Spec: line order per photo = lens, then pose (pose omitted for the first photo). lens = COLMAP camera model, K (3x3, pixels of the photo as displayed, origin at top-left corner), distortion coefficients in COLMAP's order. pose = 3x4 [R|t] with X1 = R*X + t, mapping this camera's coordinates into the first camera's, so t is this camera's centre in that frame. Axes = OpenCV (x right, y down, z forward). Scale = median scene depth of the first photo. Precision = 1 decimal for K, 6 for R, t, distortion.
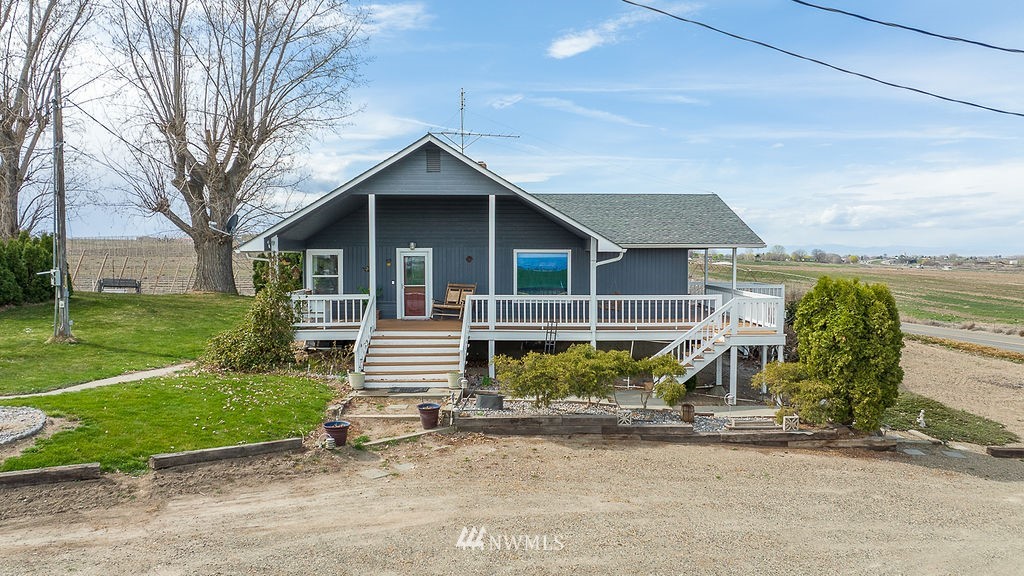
lens RADIAL K [[733.8, 0, 512.0], [0, 733.8, 288.0], [0, 0, 1]] dist [-0.009369, -0.004859]
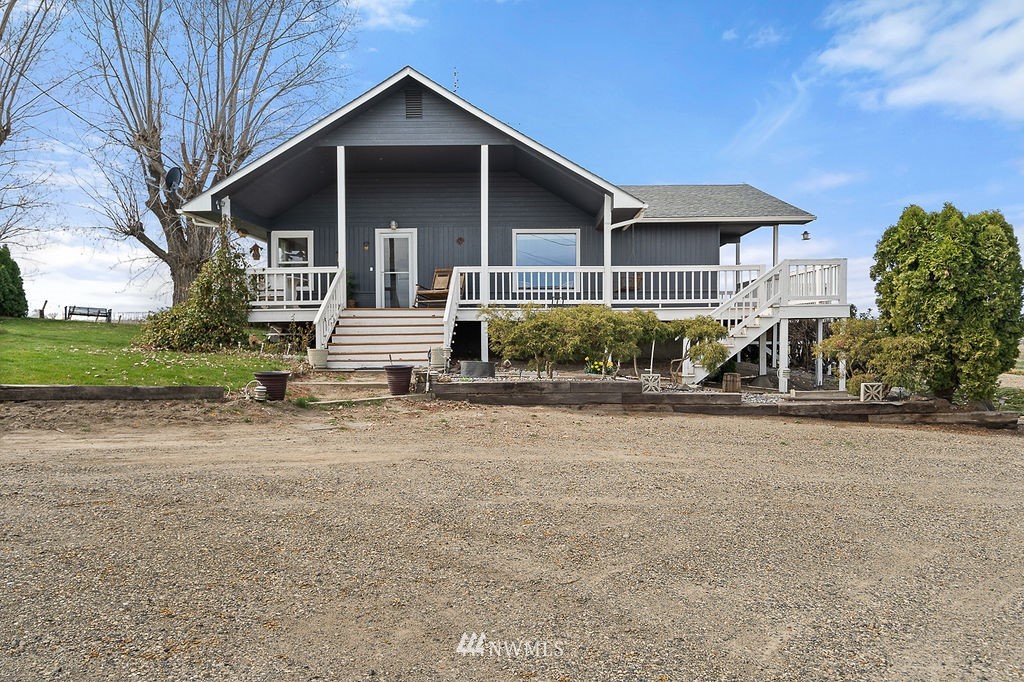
lens RADIAL K [[736.2, 0, 491.1], [0, 736.2, 356.4], [0, 0, 1]] dist [-0.005168, 0.033895]
pose [[0.999237, -0.003837, -0.038869, 0.011986], [0.003092, 0.999811, -0.019197, 0.128669], [0.038936, 0.019062, 0.999060, 0.173183]]
